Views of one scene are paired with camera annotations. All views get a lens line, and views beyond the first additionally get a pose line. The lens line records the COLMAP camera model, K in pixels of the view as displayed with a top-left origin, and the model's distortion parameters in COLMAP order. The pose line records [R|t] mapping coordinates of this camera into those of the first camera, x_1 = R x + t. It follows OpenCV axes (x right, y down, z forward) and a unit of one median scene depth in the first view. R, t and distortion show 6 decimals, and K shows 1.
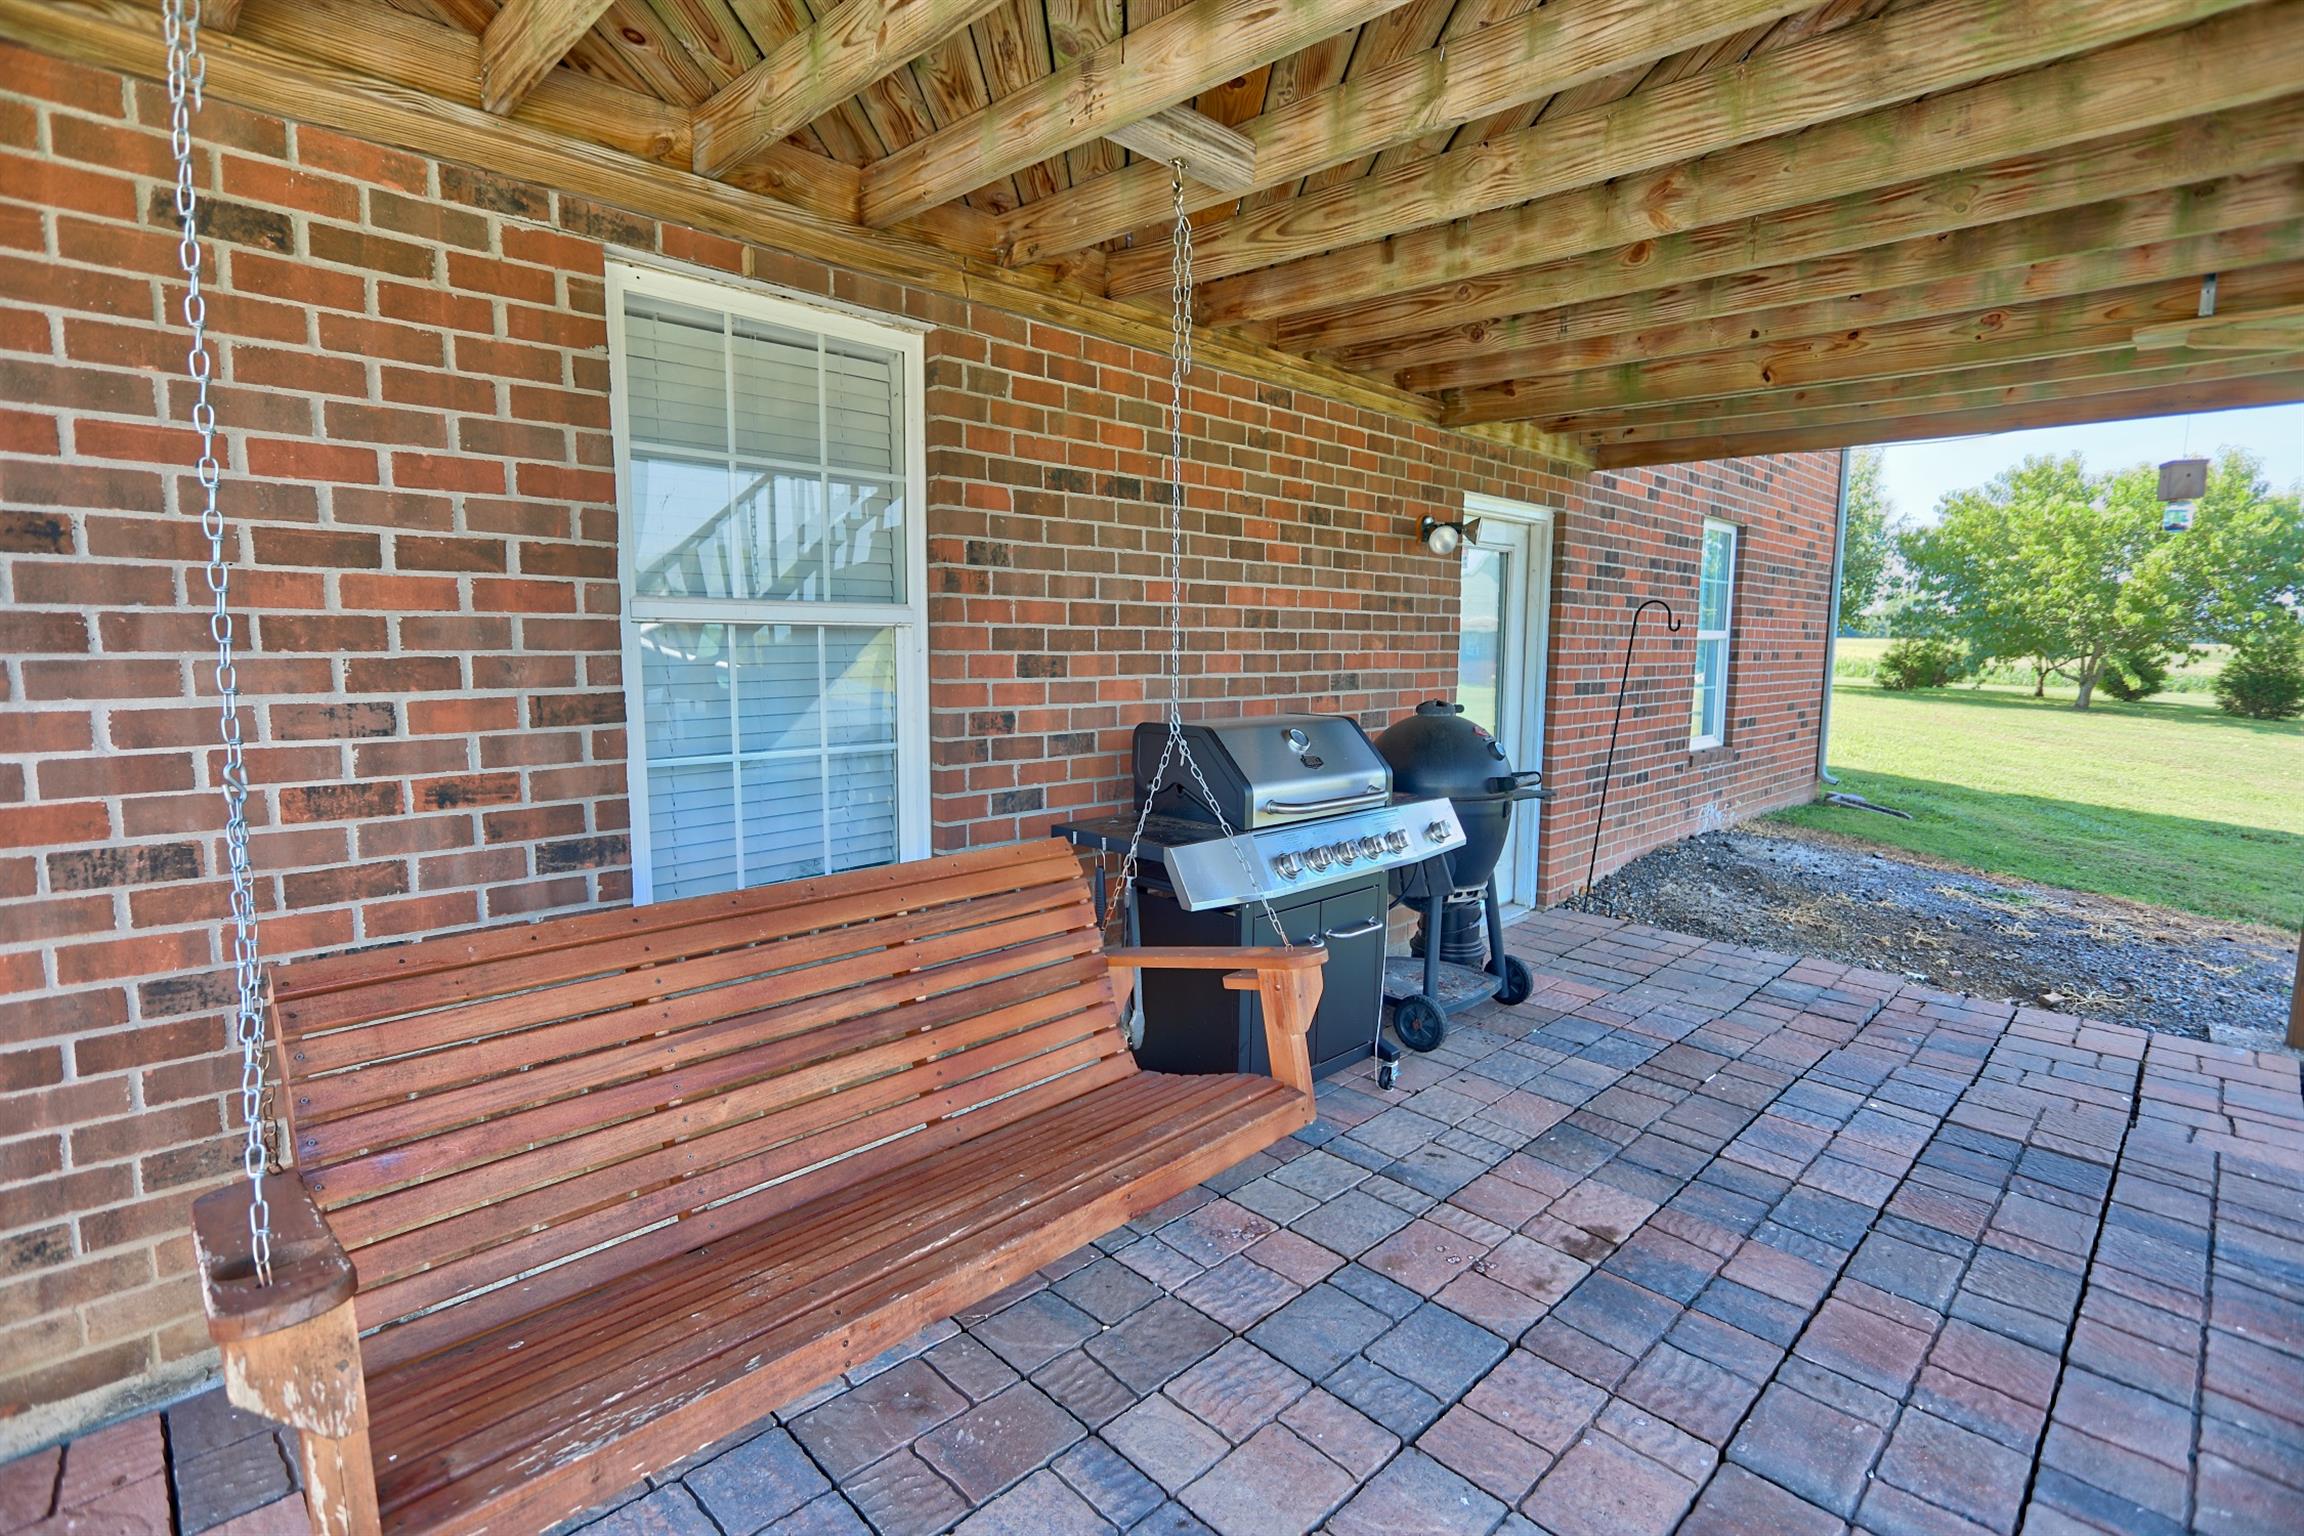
lens RADIAL K [[1084.2, 0, 1152.0], [0, 1084.2, 768.0], [0, 0, 1]] dist [-0.003386, 0.000829]
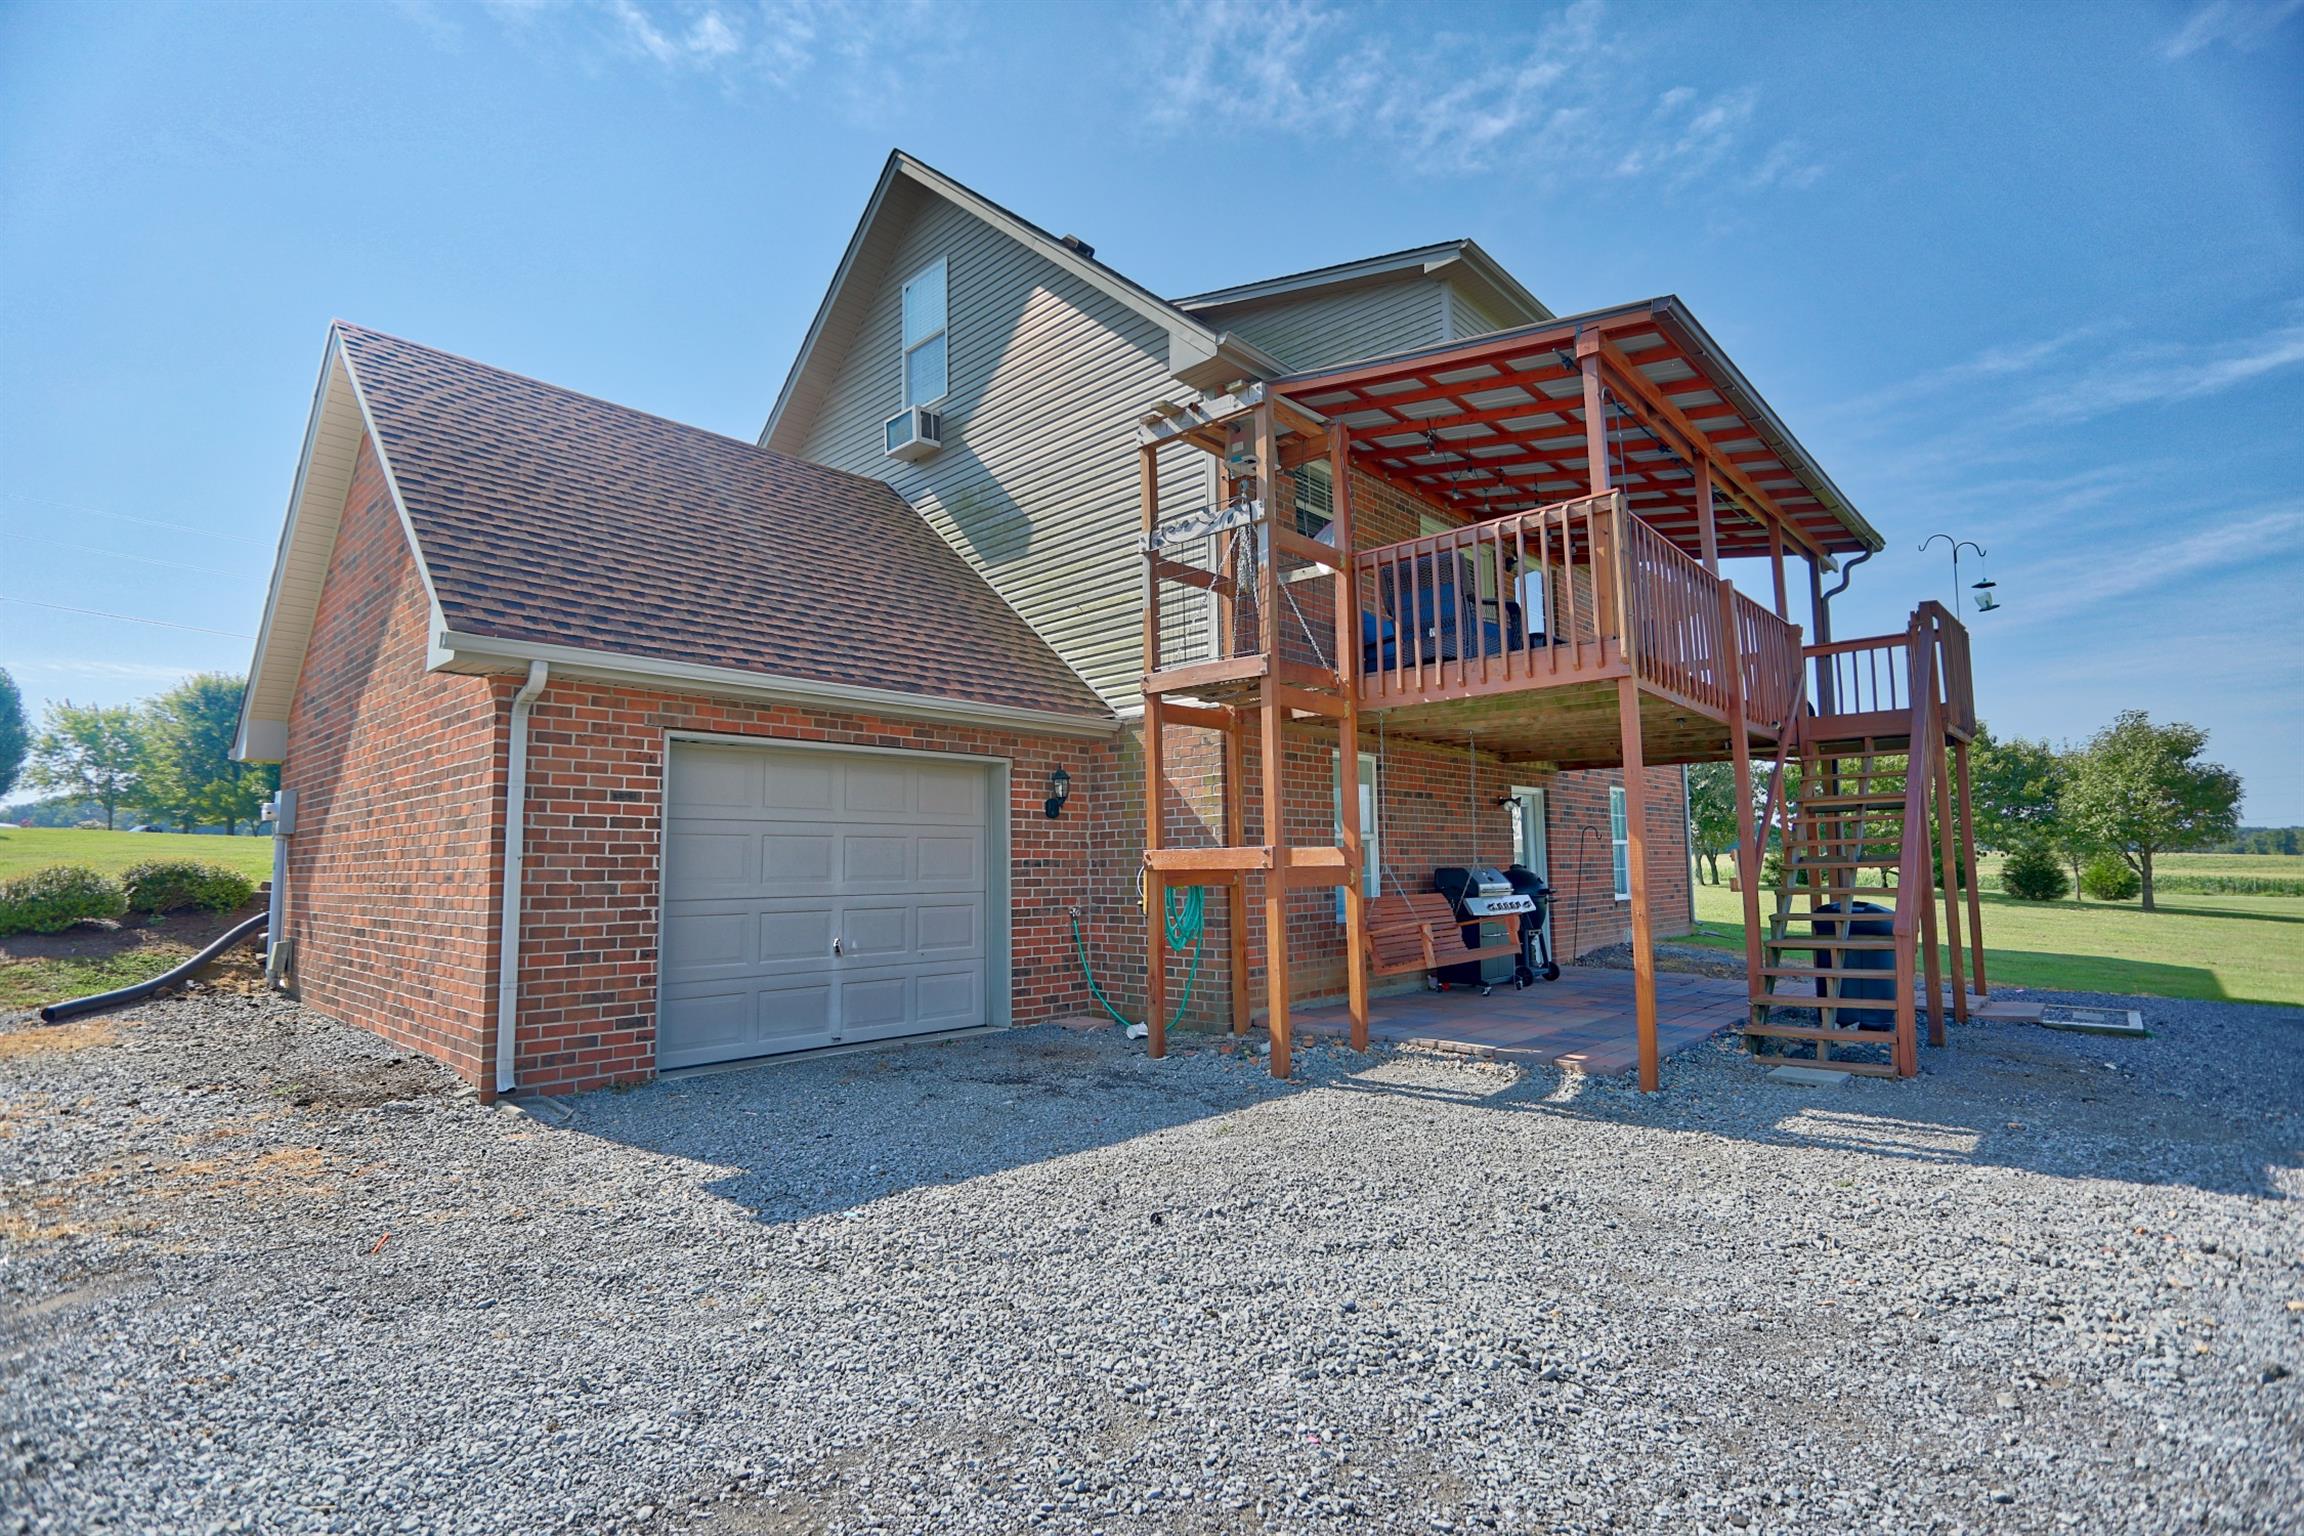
lens RADIAL K [[1084.2, 0, 1152.0], [0, 1084.2, 768.0], [0, 0, 1]] dist [-0.003386, 0.000829]
pose [[0.998845, -0.016388, 0.045175, -0.698640], [0.025478, 0.977653, -0.208676, 0.222245], [-0.040746, 0.209586, 0.976941, -1.522550]]
